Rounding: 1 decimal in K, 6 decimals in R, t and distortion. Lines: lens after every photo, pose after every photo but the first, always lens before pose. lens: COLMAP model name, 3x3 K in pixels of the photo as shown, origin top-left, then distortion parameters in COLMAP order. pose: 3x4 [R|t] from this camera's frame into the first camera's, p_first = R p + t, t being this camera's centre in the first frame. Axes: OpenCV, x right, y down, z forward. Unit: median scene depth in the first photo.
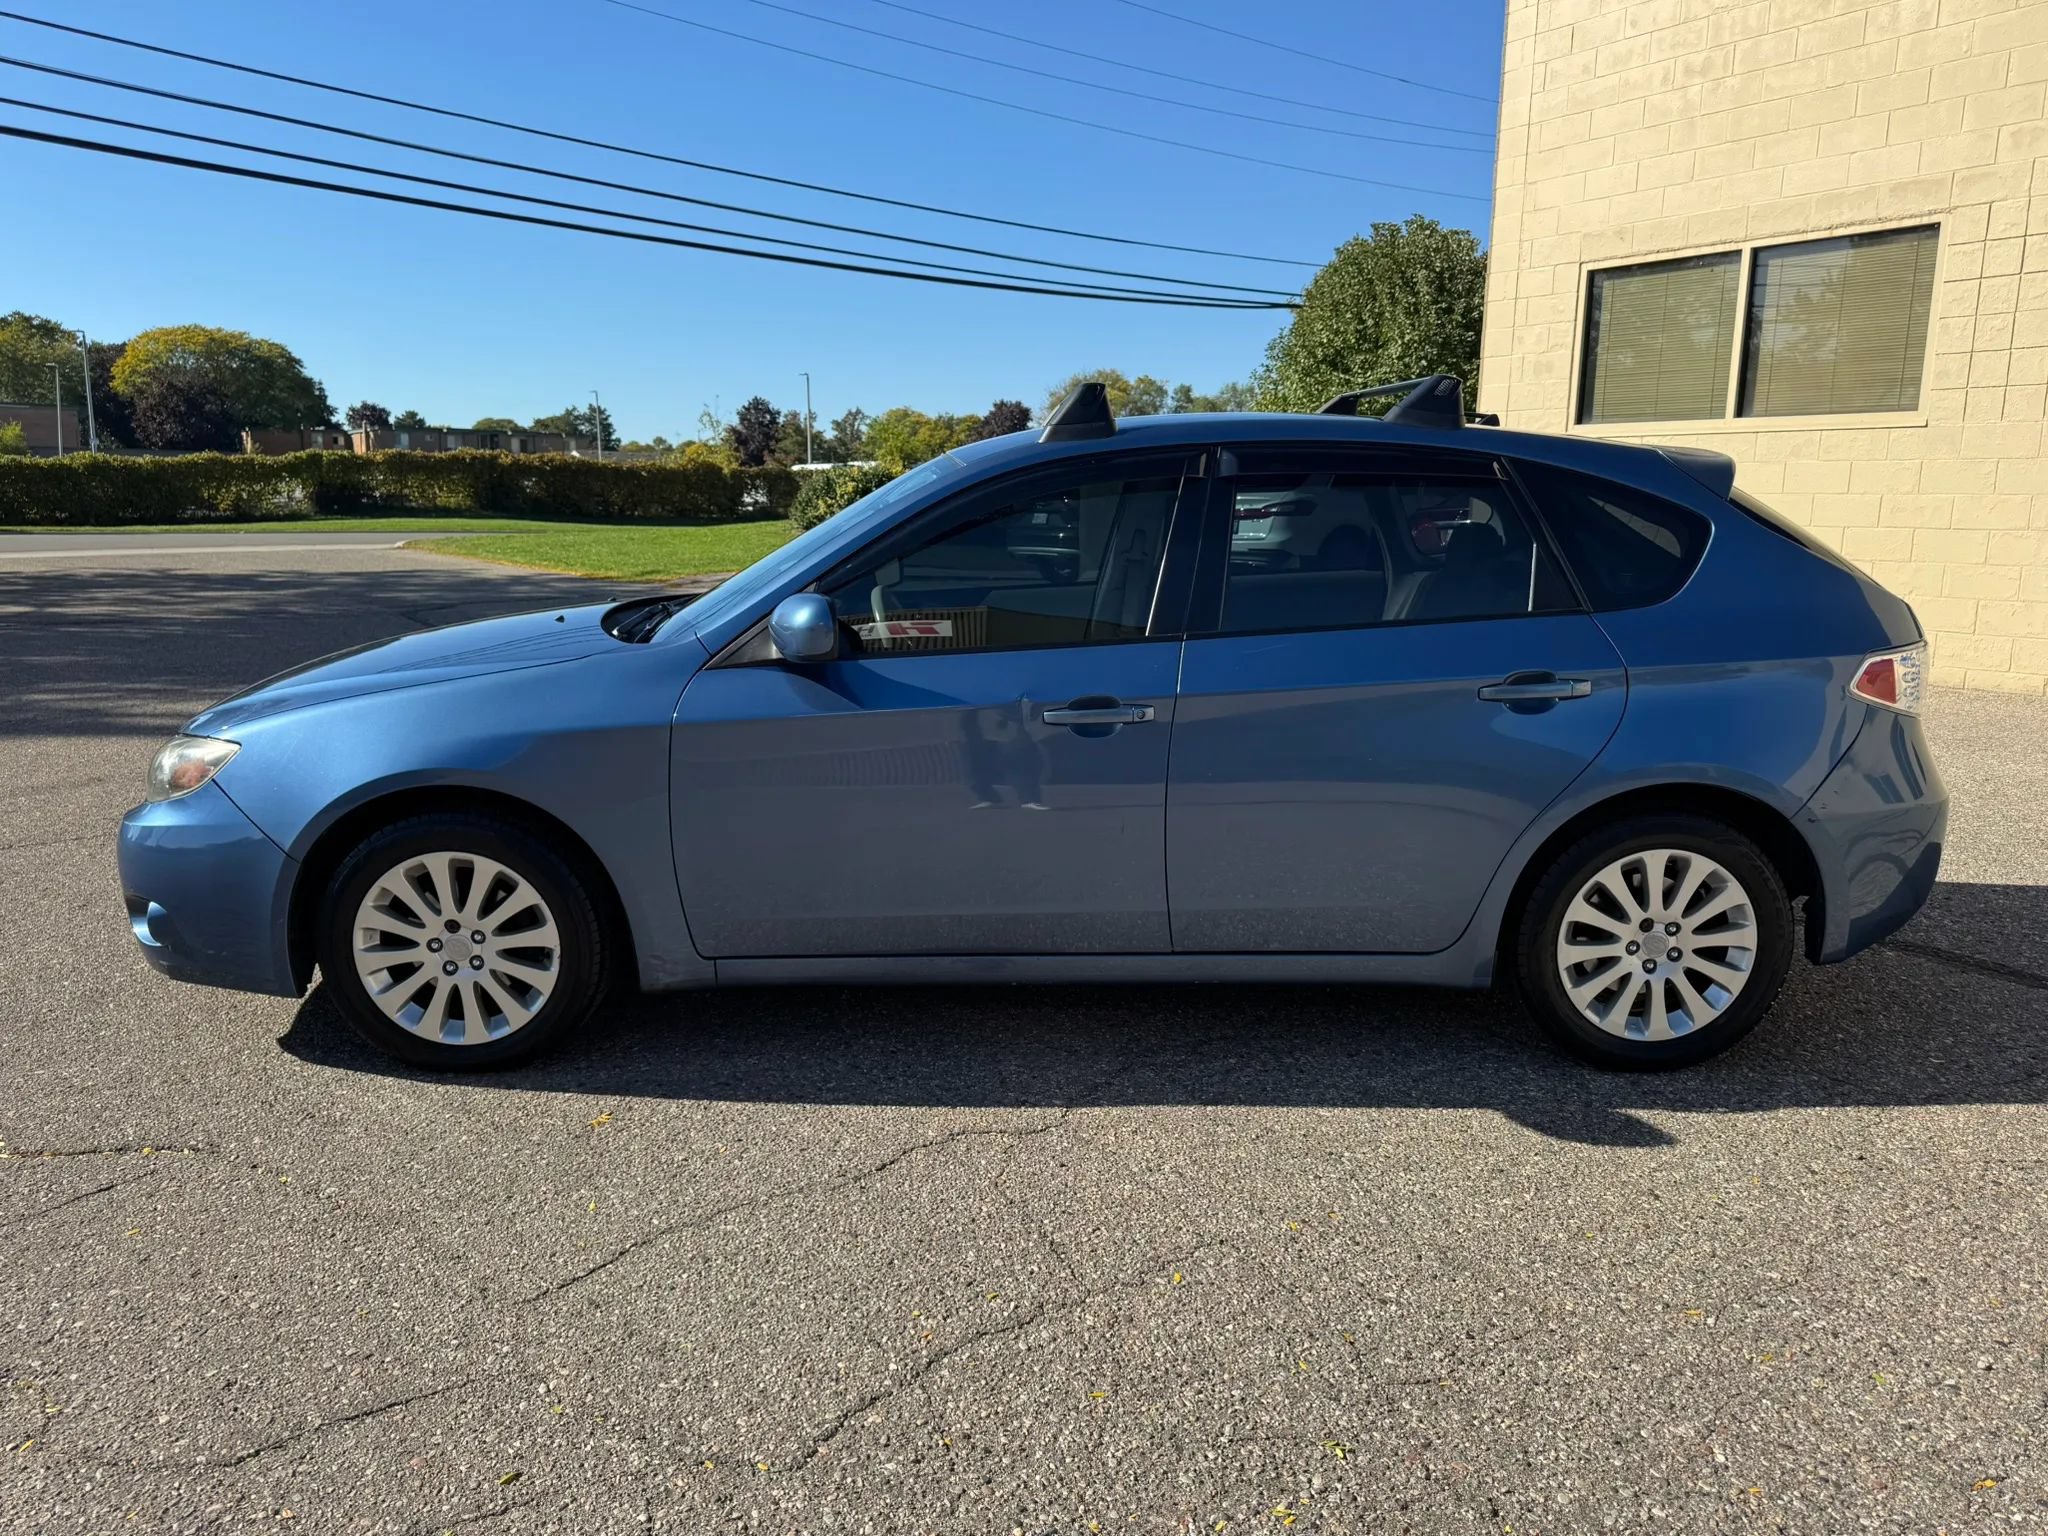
lens RADIAL K [[1441.8, 0, 1012.3], [0, 1441.8, 757.9], [0, 0, 1]] dist [0.033180, -0.039181]
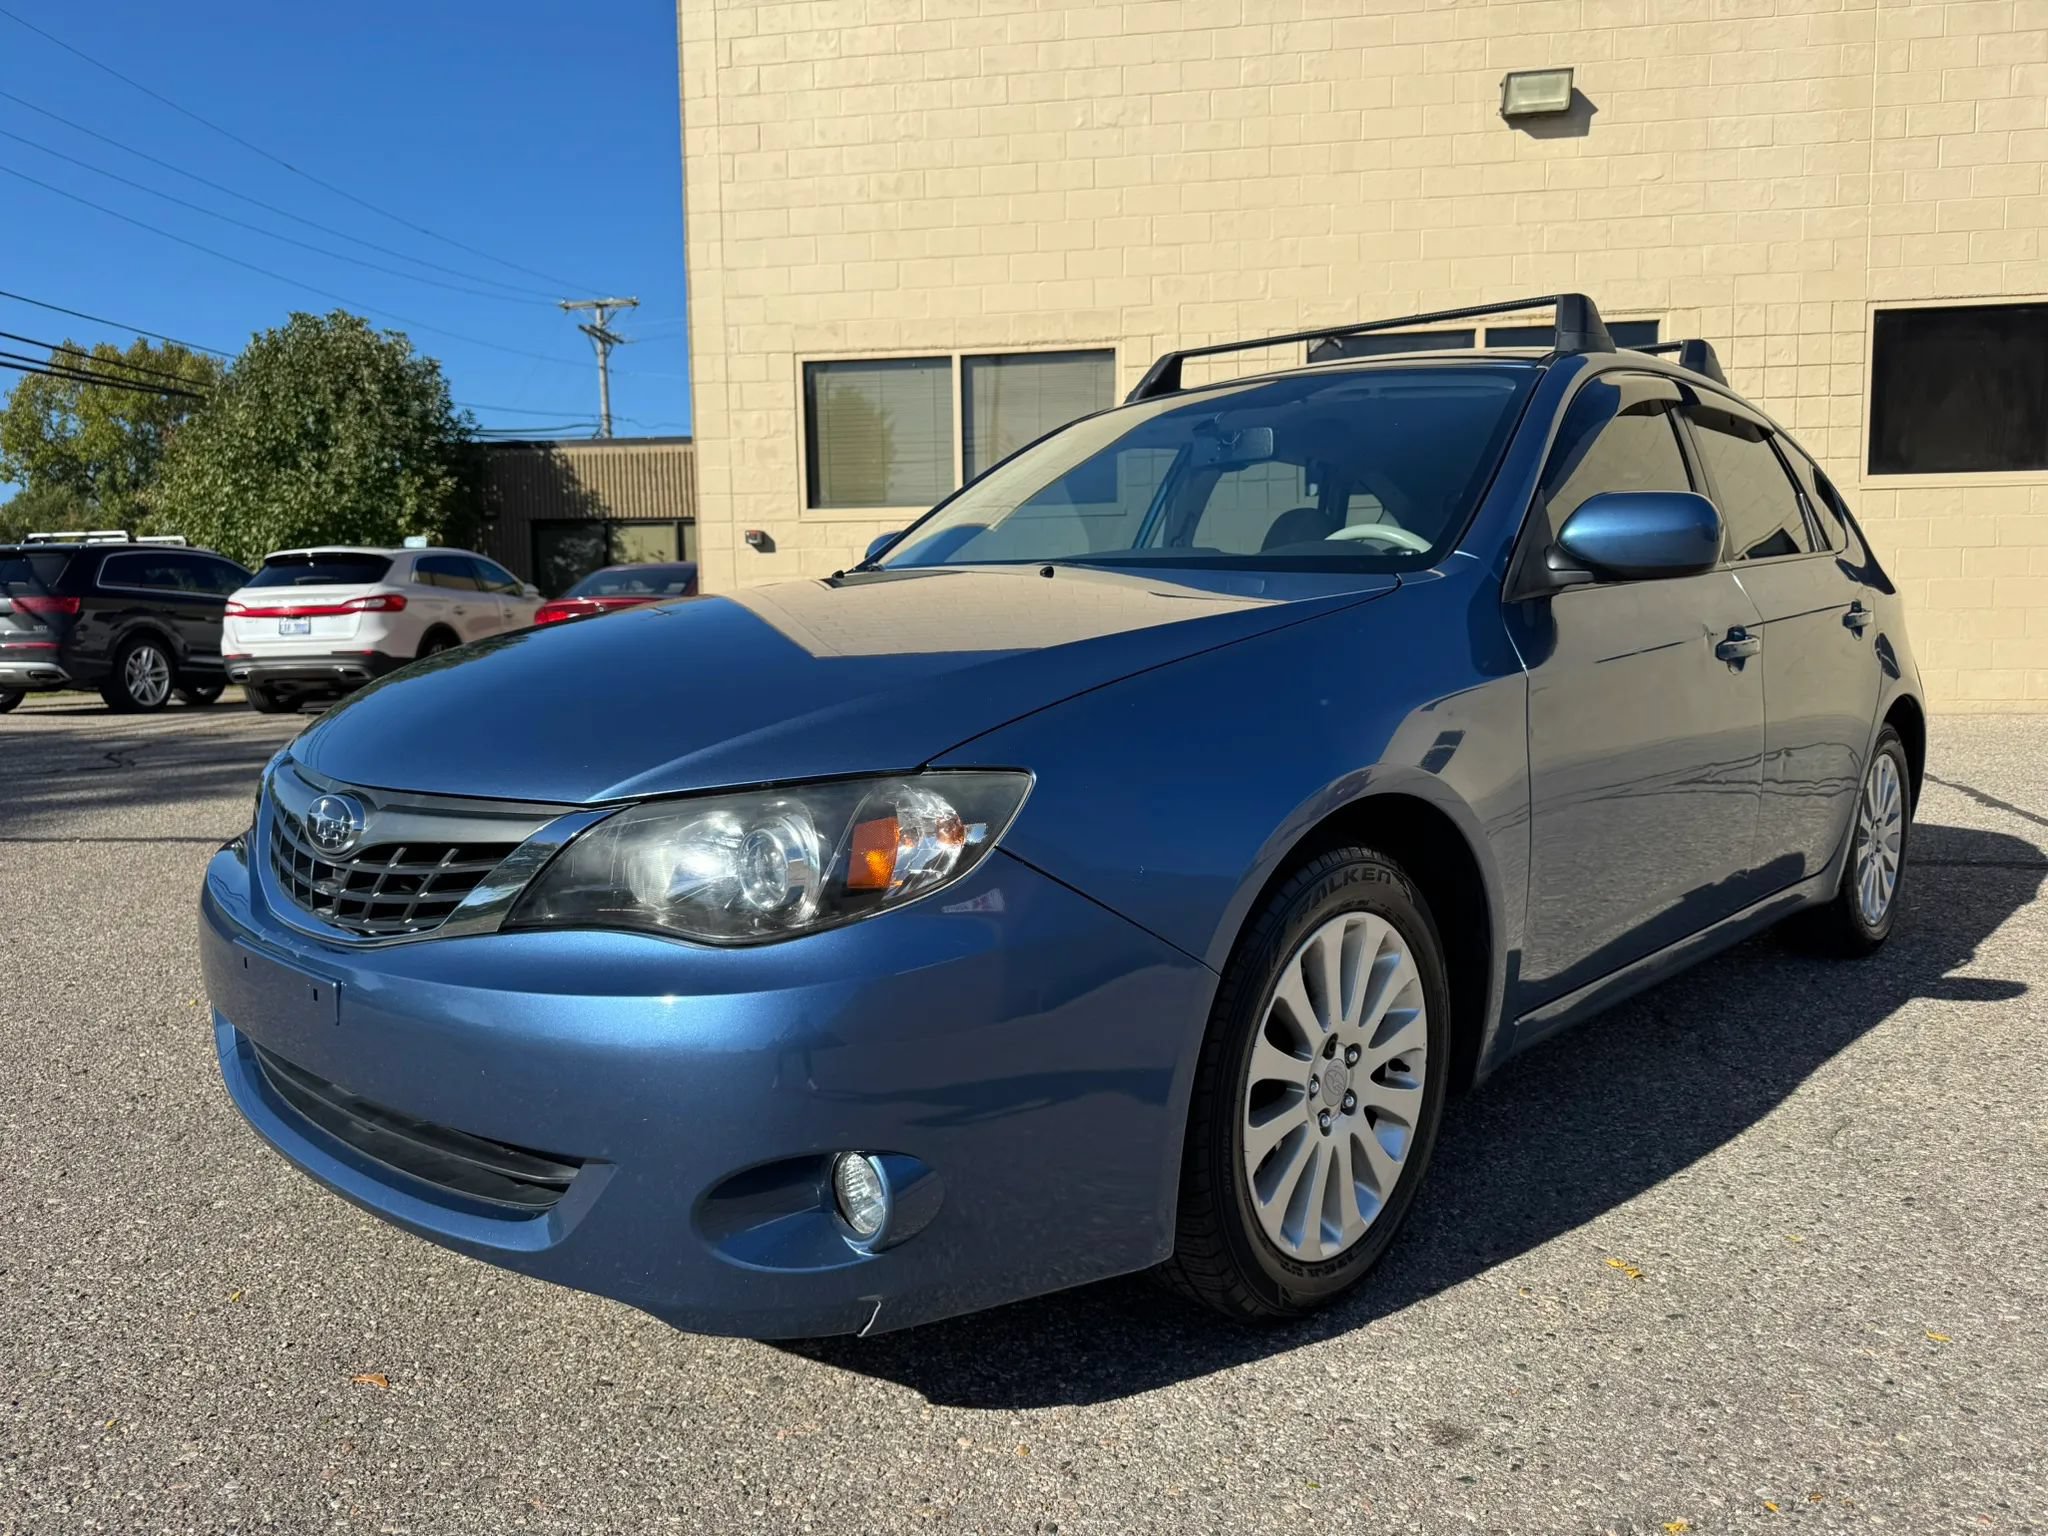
lens RADIAL K [[1441.8, 0, 1015.3], [0, 1441.8, 775.3], [0, 0, 1]] dist [0.033180, -0.039181]
pose [[0.692994, -0.085251, 0.715885, -0.865217], [0.142702, 0.989558, -0.020297, 0.003124], [-0.706679, 0.116223, 0.697923, 0.664642]]
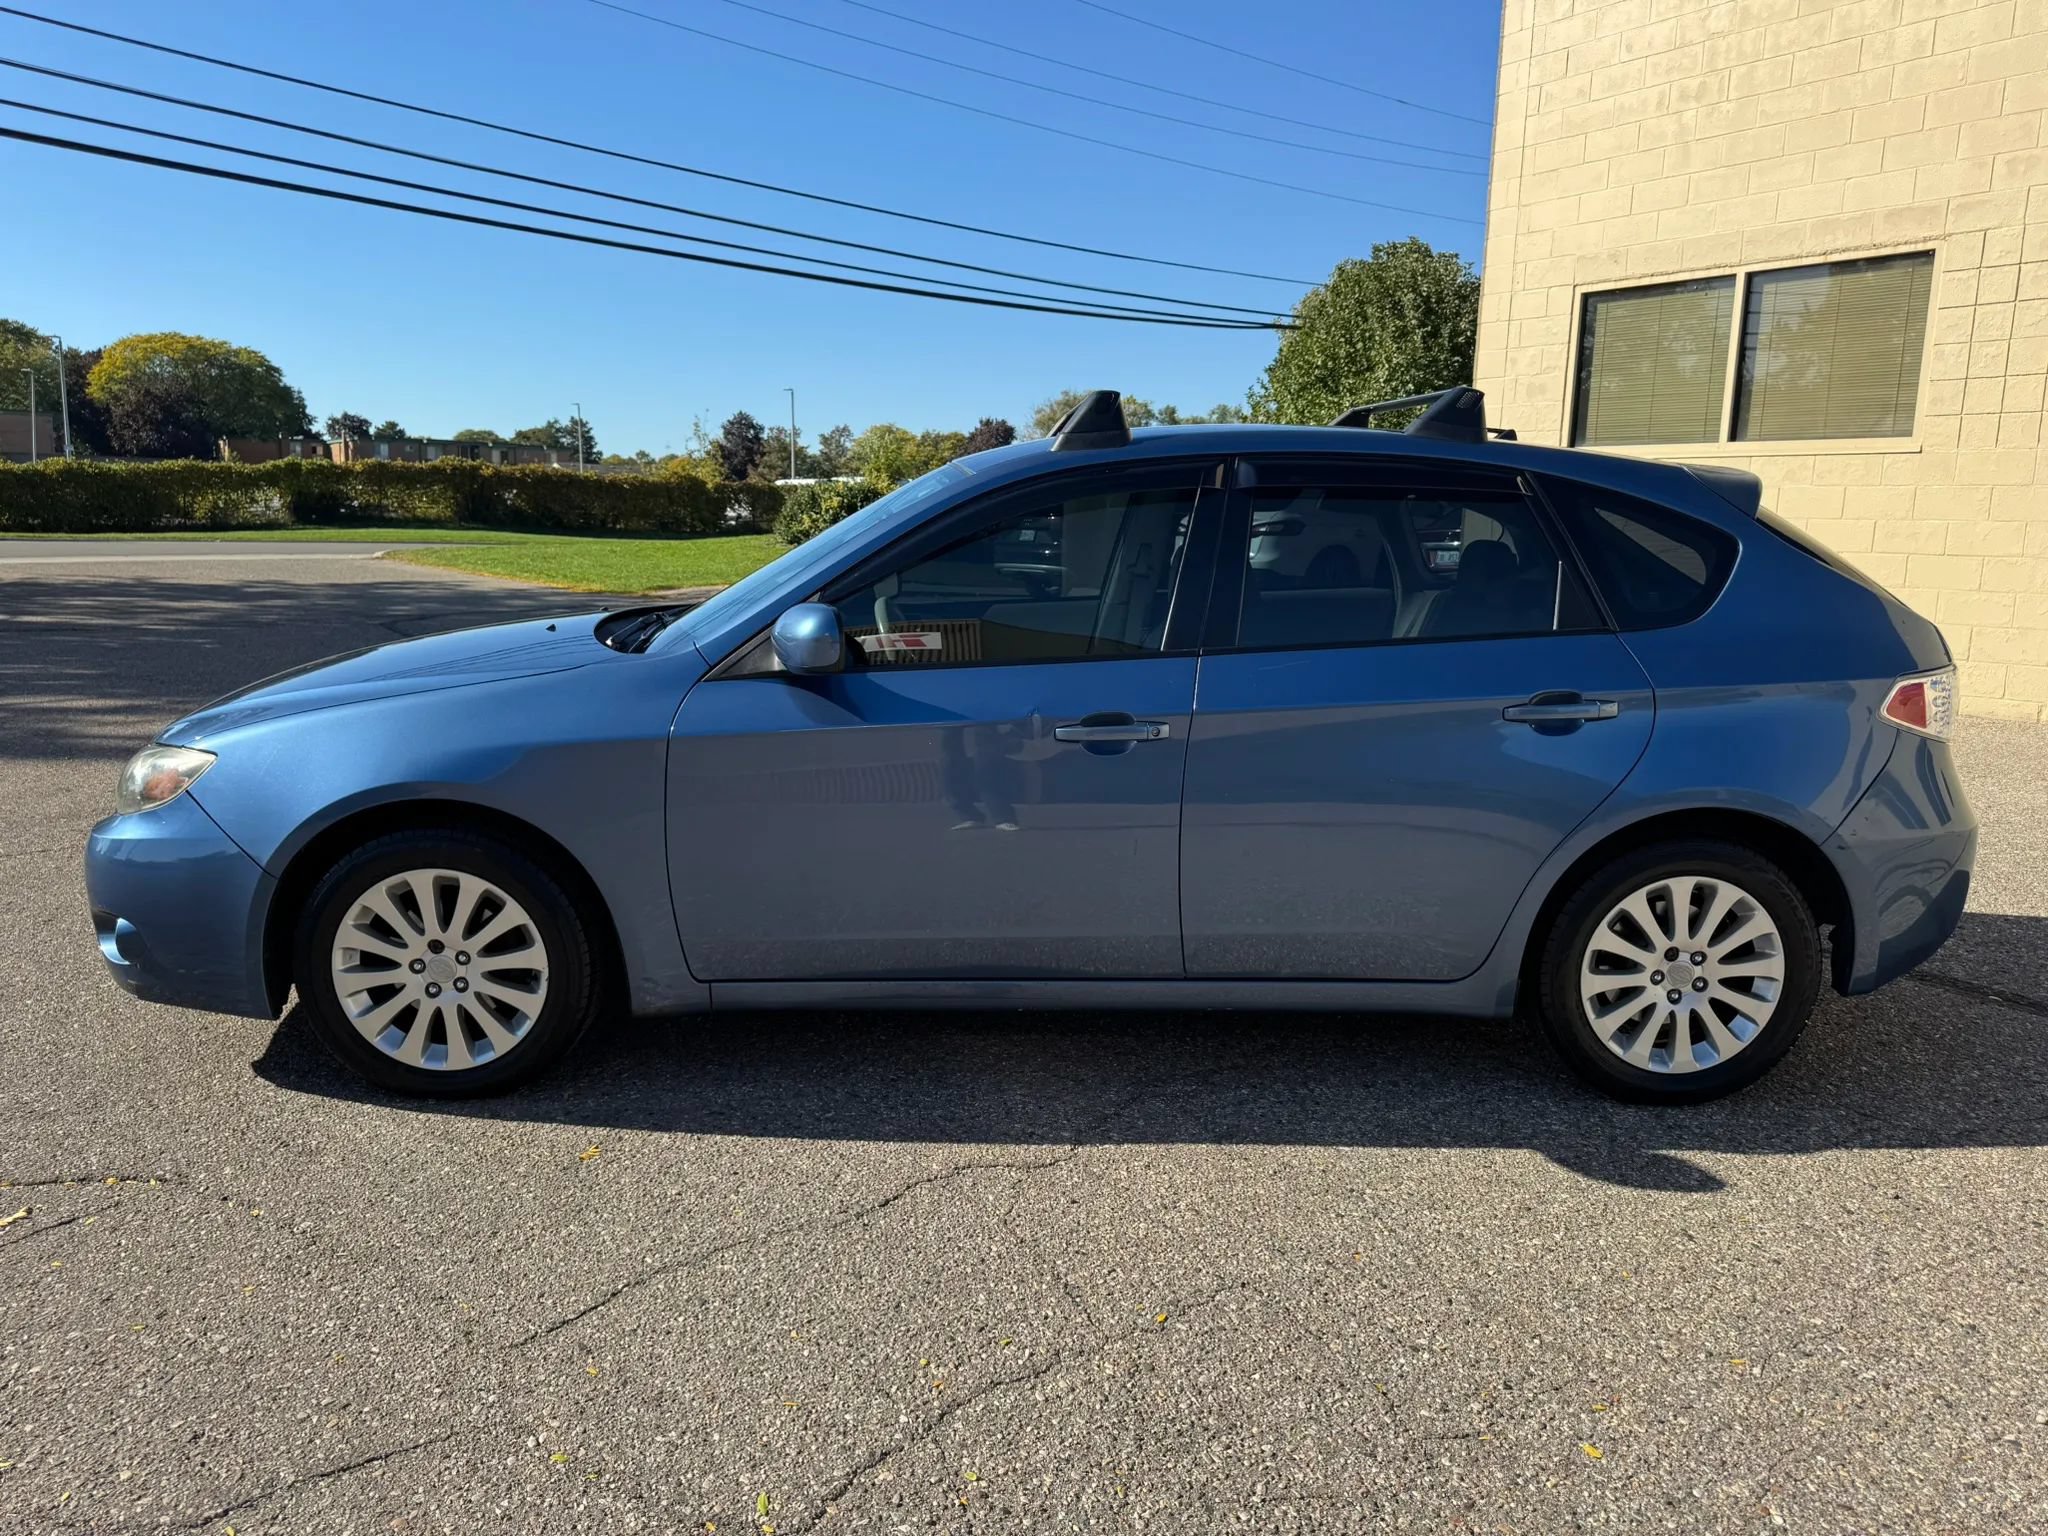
lens RADIAL K [[1441.8, 0, 1016.0], [0, 1441.8, 763.9], [0, 0, 1]] dist [0.033180, -0.039181]
pose [[0.999823, 0.009307, 0.016330, -0.019324], [-0.009172, 0.999923, -0.008307, -0.000140], [-0.016406, 0.008155, 0.999832, 0.033501]]
